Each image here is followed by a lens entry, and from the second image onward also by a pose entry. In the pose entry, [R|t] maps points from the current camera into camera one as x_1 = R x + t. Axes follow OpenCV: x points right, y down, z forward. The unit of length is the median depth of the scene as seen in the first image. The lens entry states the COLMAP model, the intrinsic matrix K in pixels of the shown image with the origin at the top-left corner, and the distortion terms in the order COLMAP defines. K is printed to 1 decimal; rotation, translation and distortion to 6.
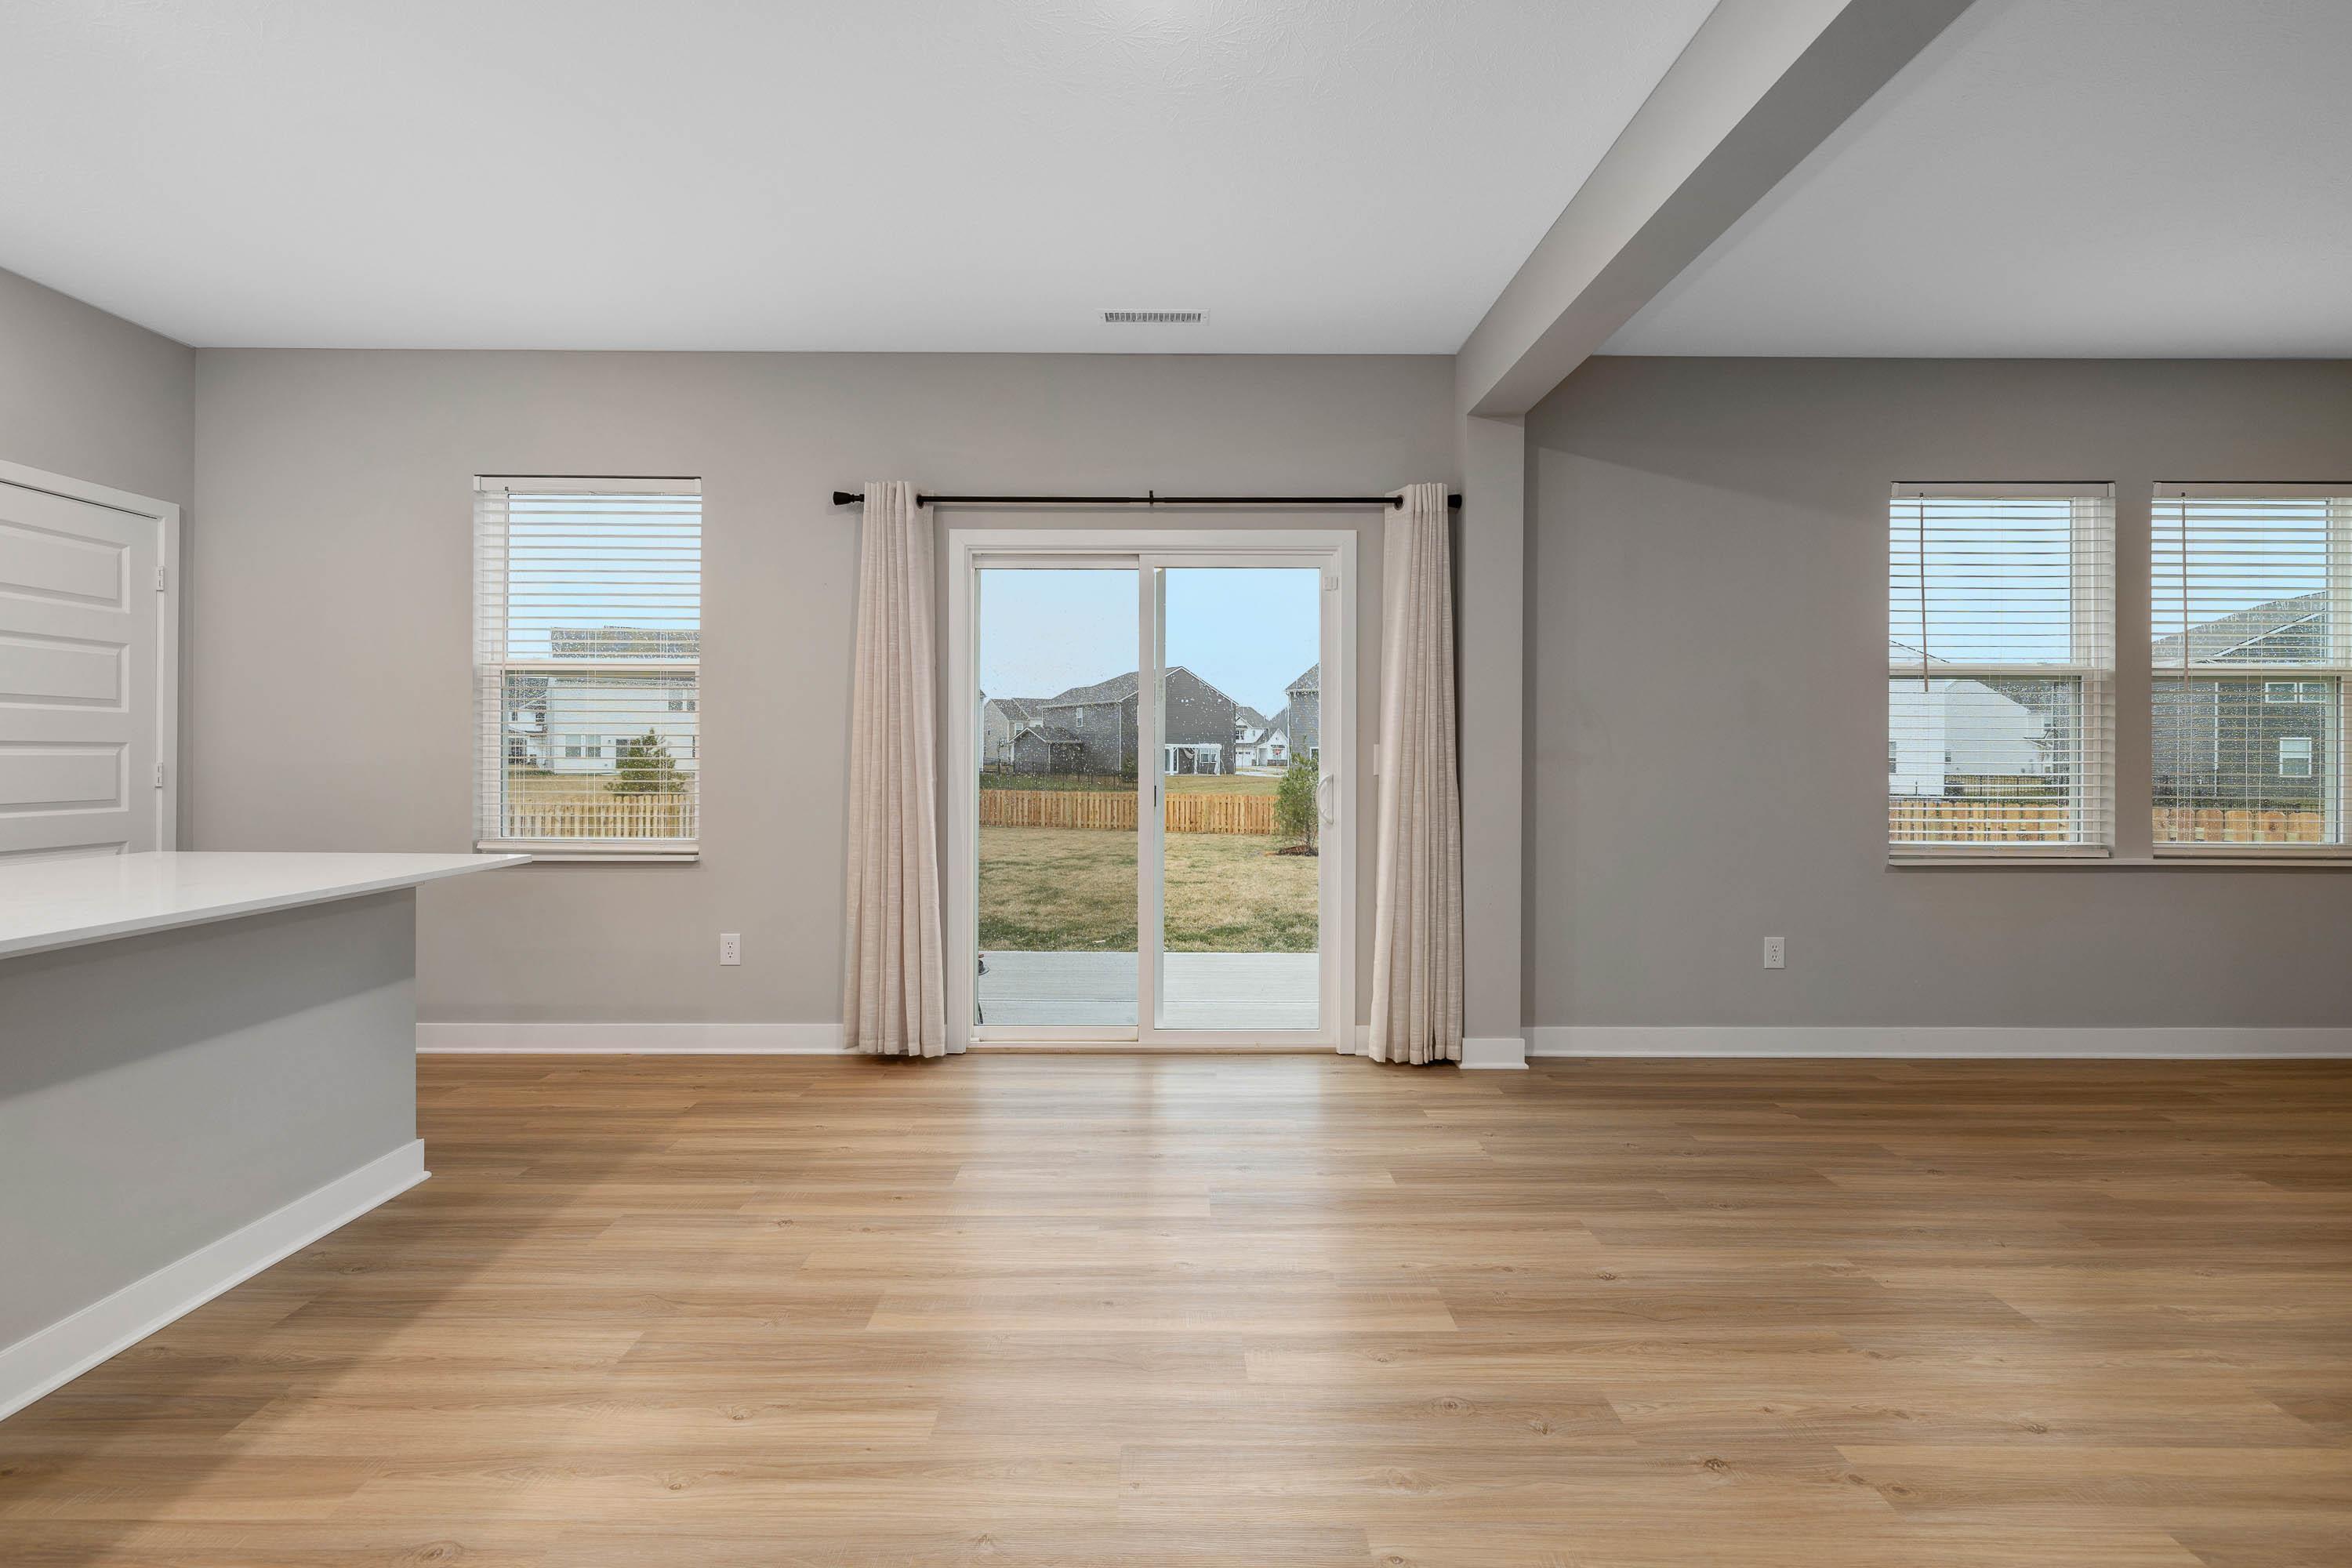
lens RADIAL K [[1026.1, 0, 1180.0], [0, 1026.1, 767.1], [0, 0, 1]] dist [0.001386, 0.000138]
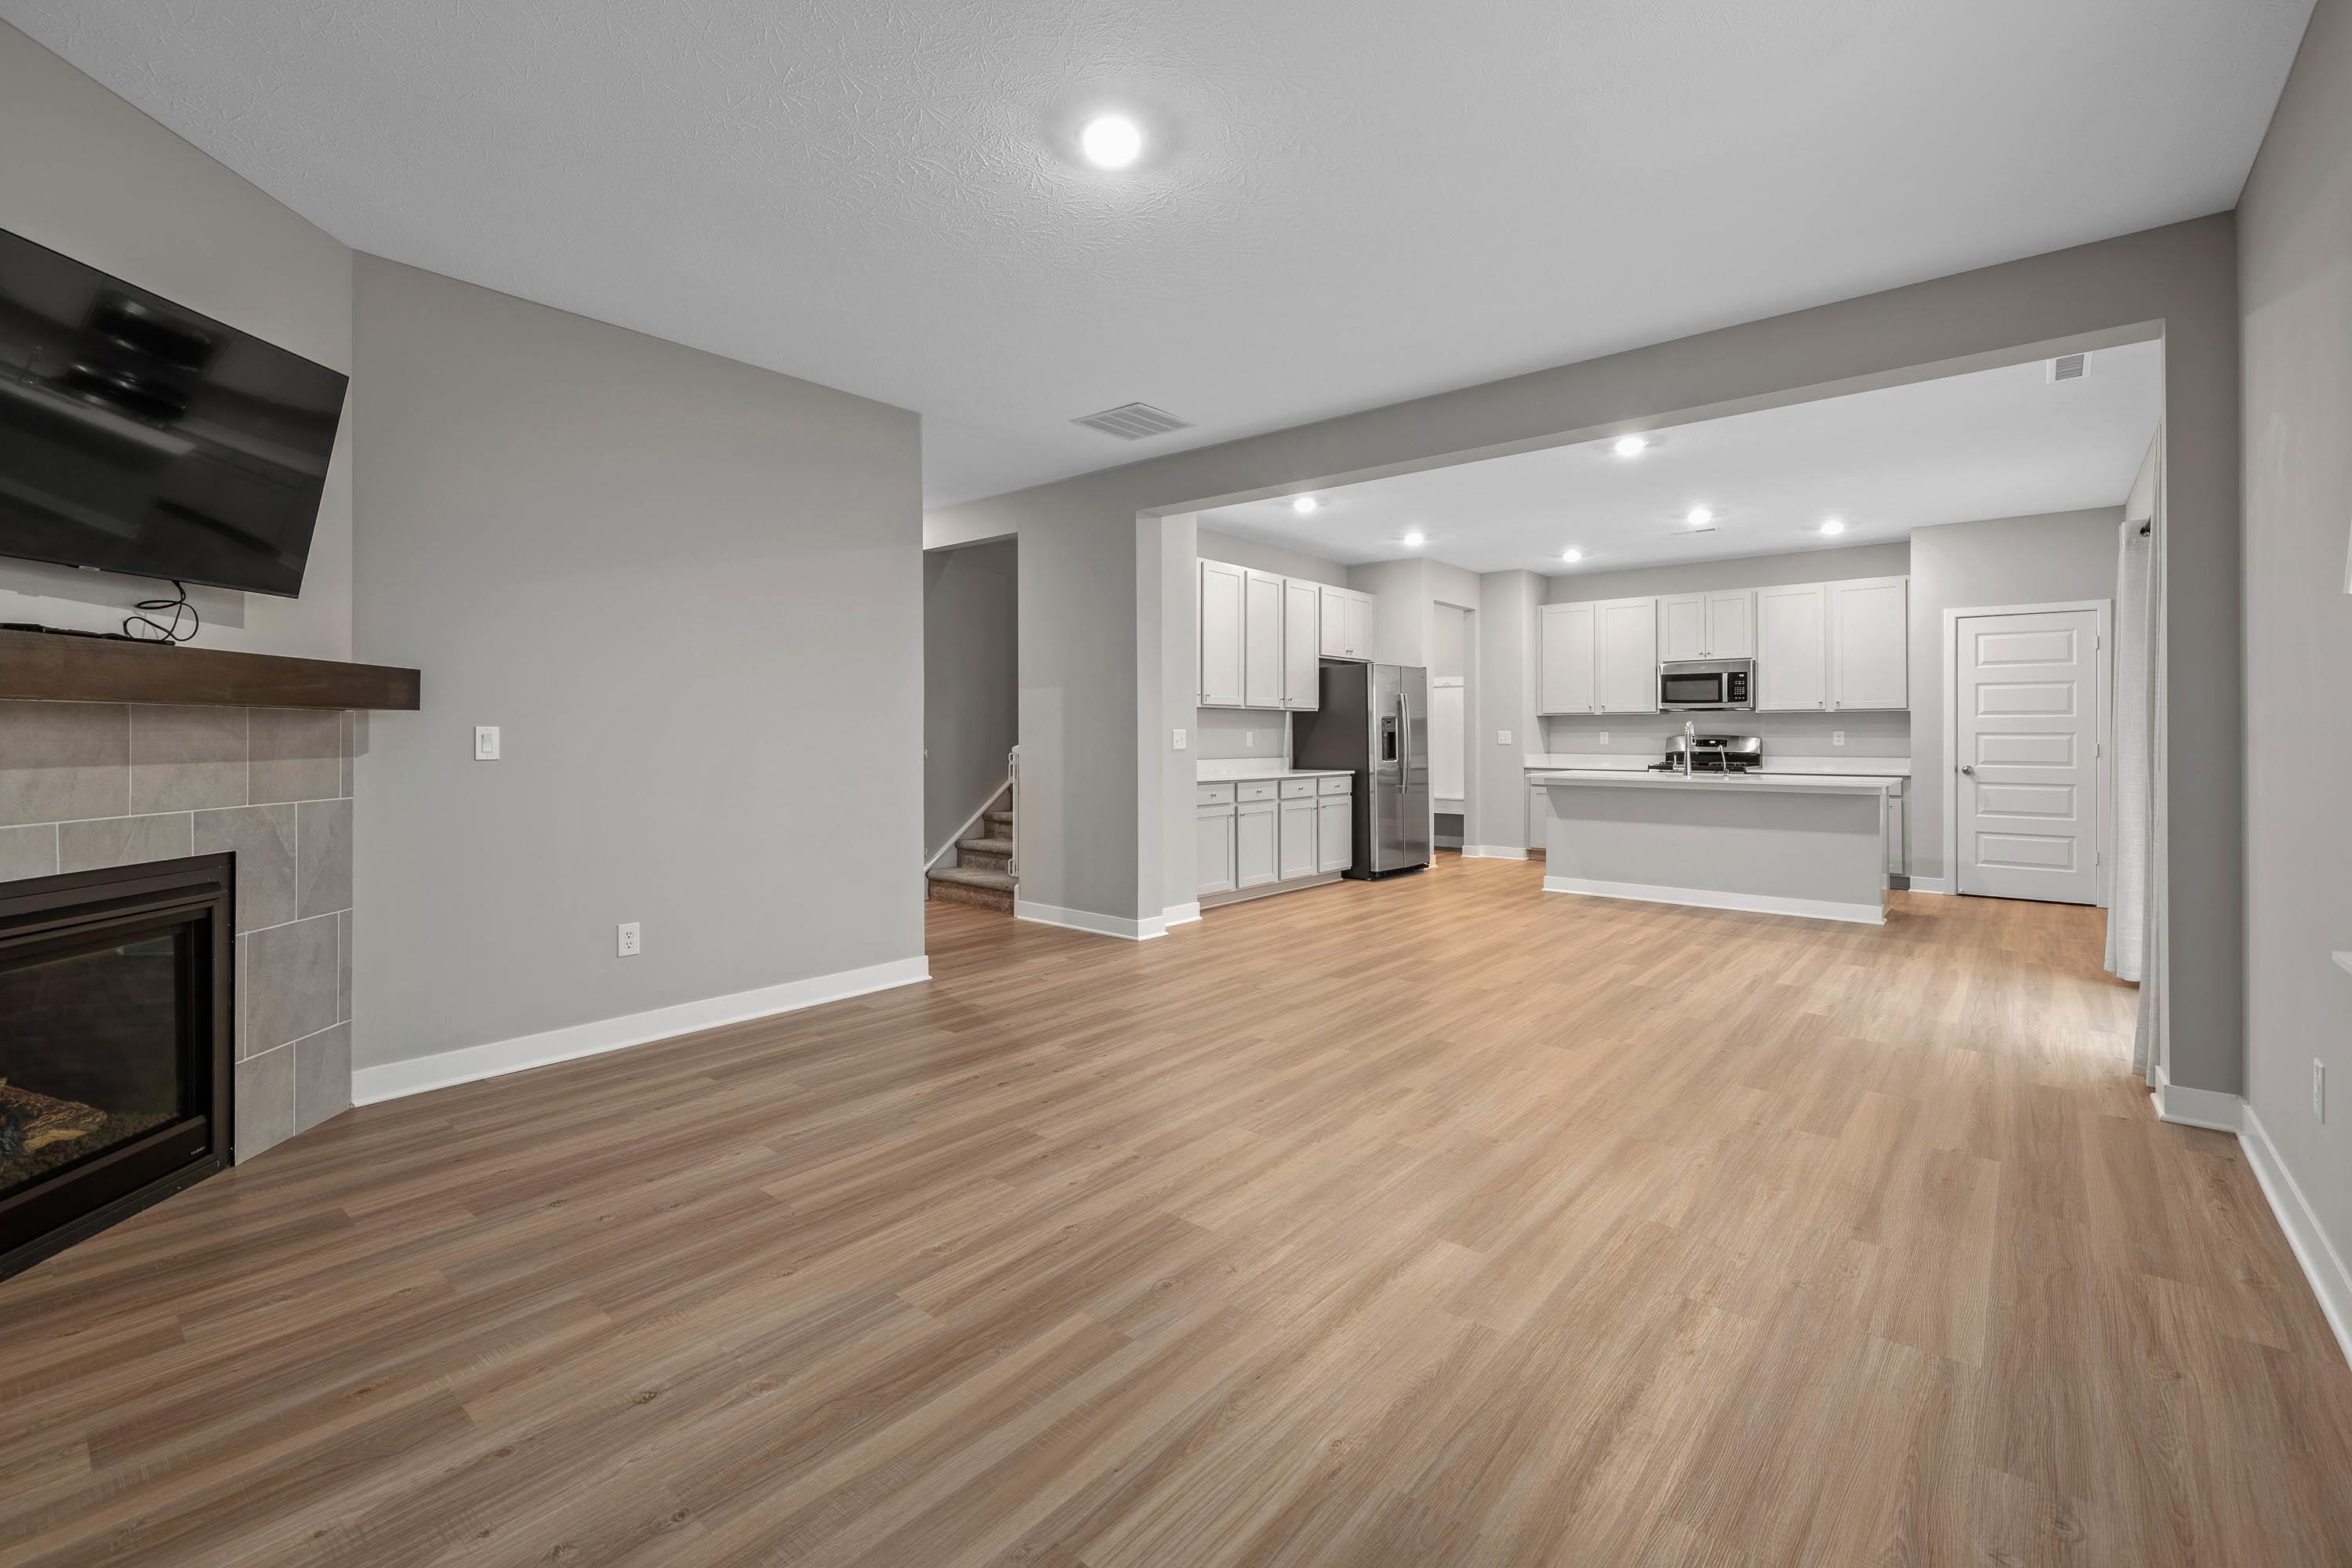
lens RADIAL K [[1026.1, 0, 1157.8], [0, 1026.1, 740.0], [0, 0, 1]] dist [0.001386, 0.000138]
pose [[-0.657518, -0.003760, -0.753430, 1.429416], [-0.007126, 0.999974, 0.001229, -0.004304], [0.753405, 0.006177, -0.657527, 0.900402]]
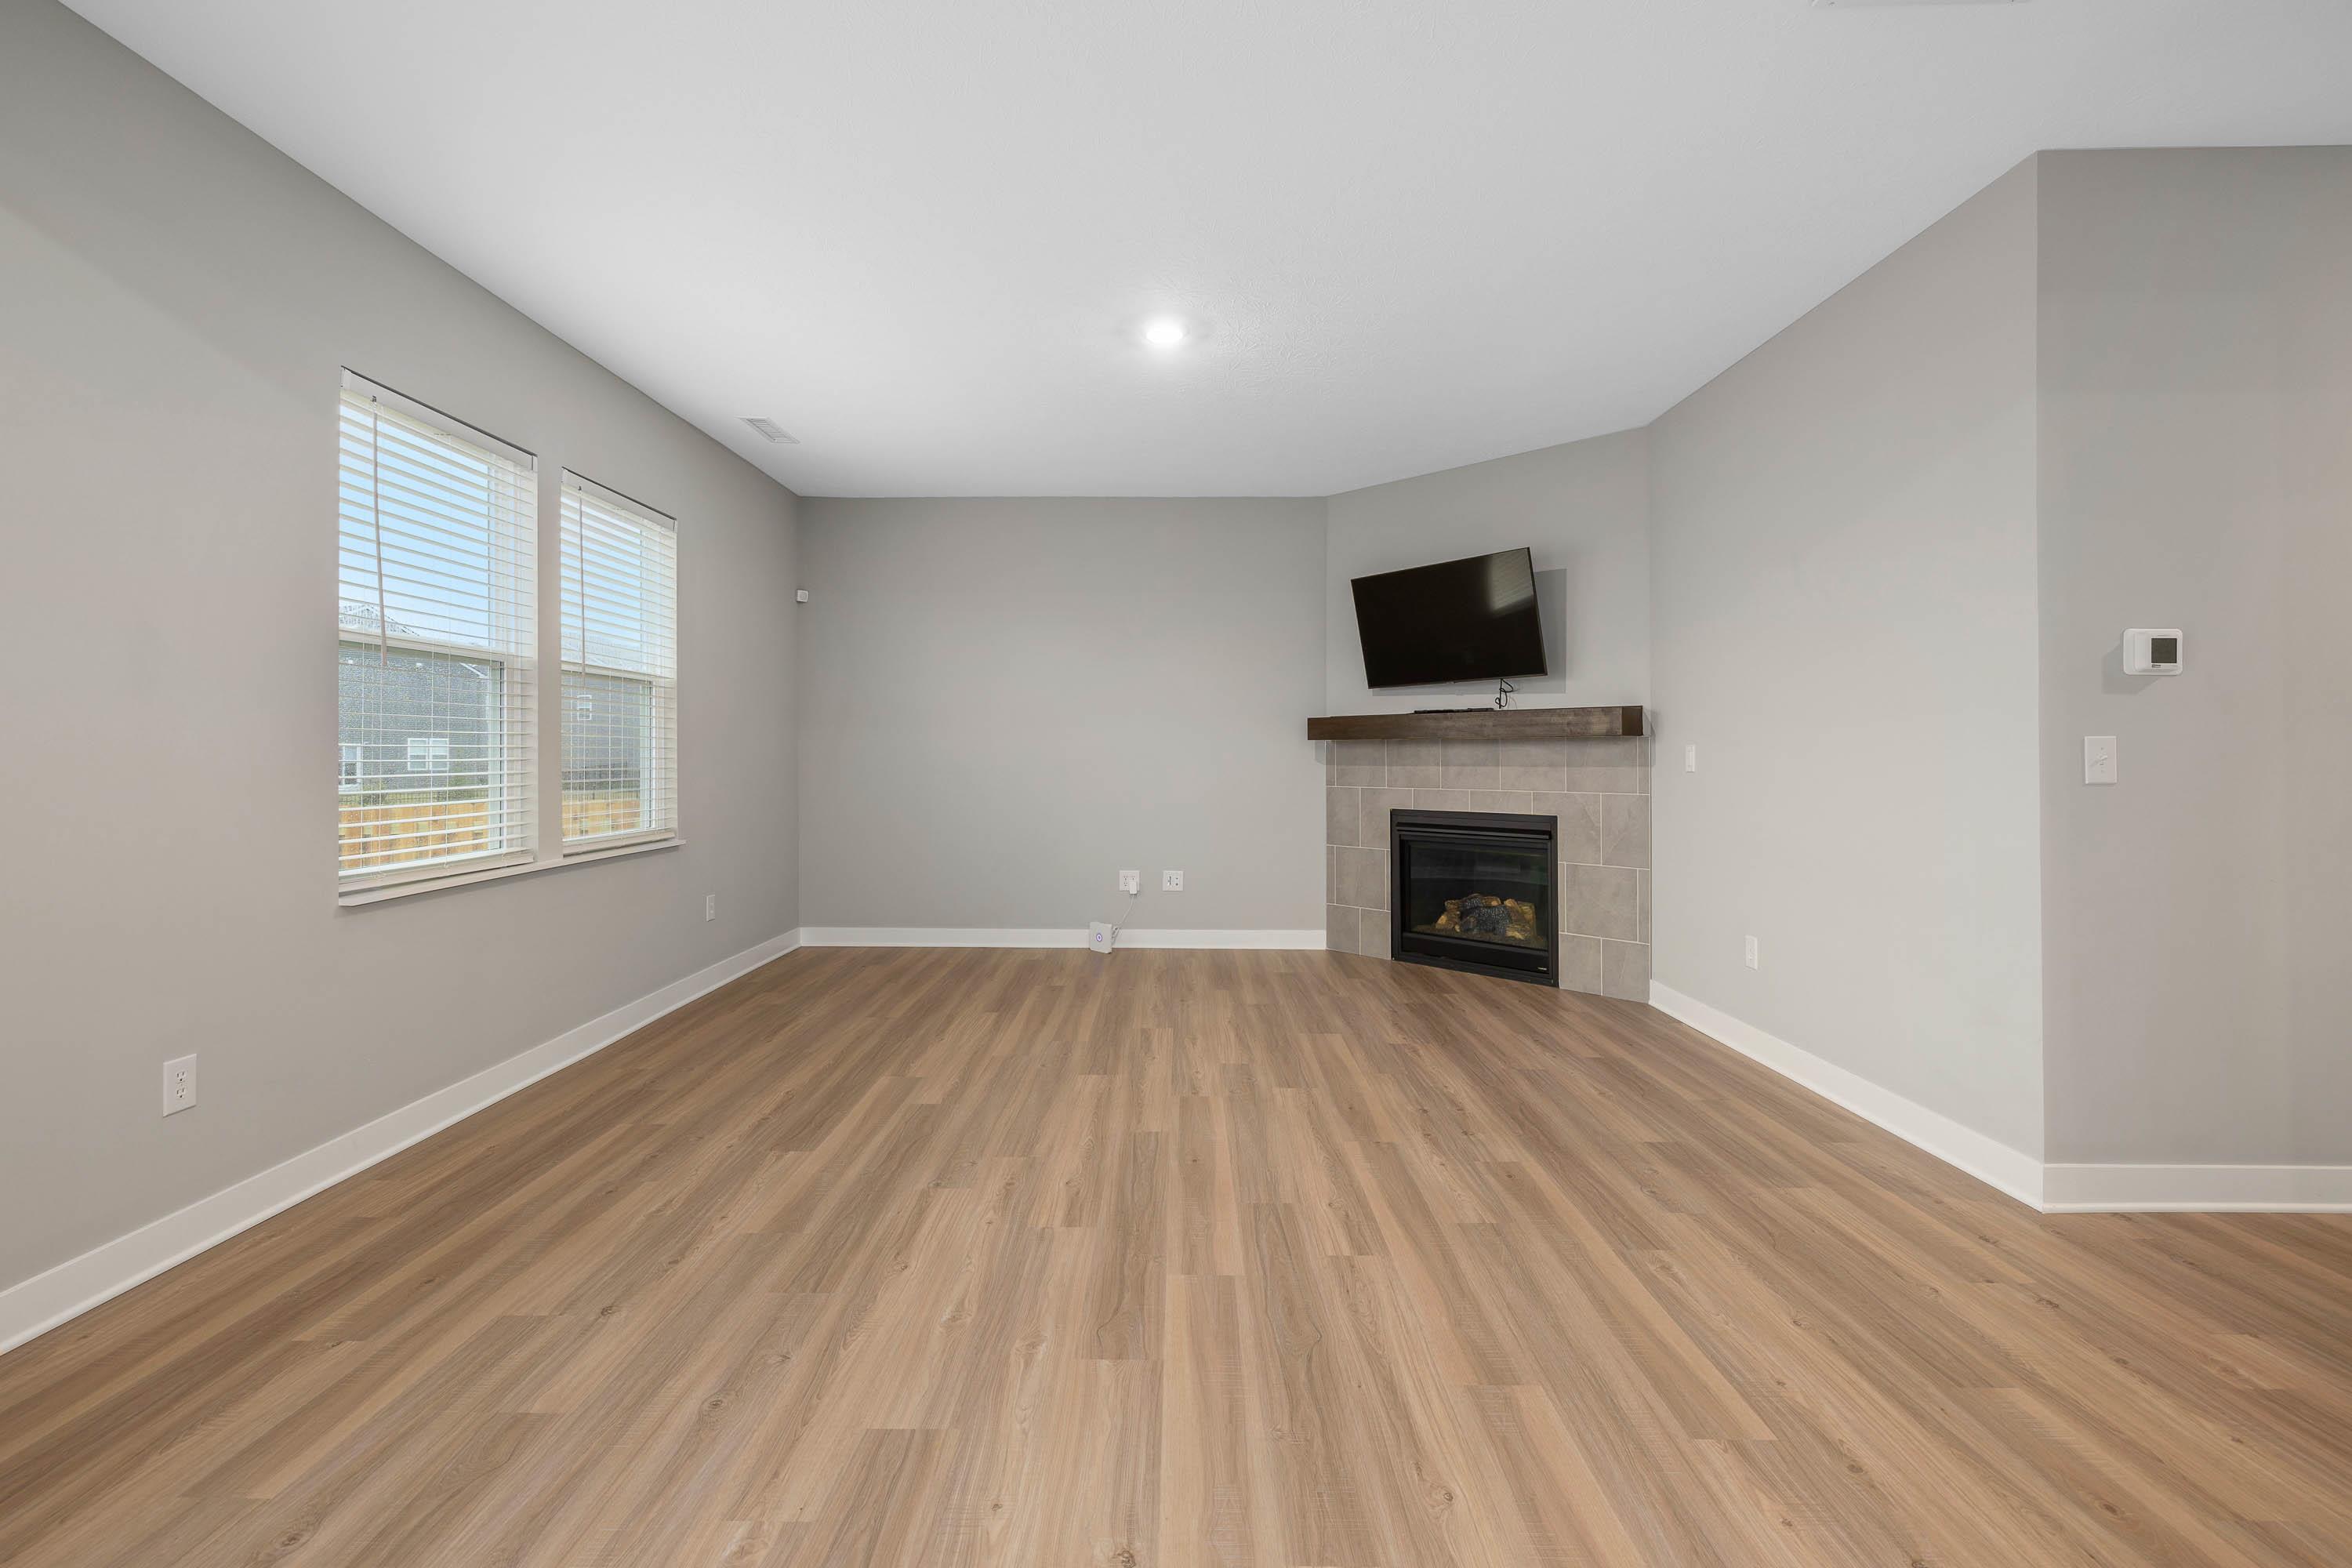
lens RADIAL K [[1026.1, 0, 1166.2], [0, 1026.1, 765.4], [0, 0, 1]] dist [0.001386, 0.000138]
pose [[0.018171, -0.017951, 0.999674, -0.000942], [0.005515, 0.999825, 0.017854, -0.011878], [-0.999820, 0.005189, 0.018267, 0.420776]]
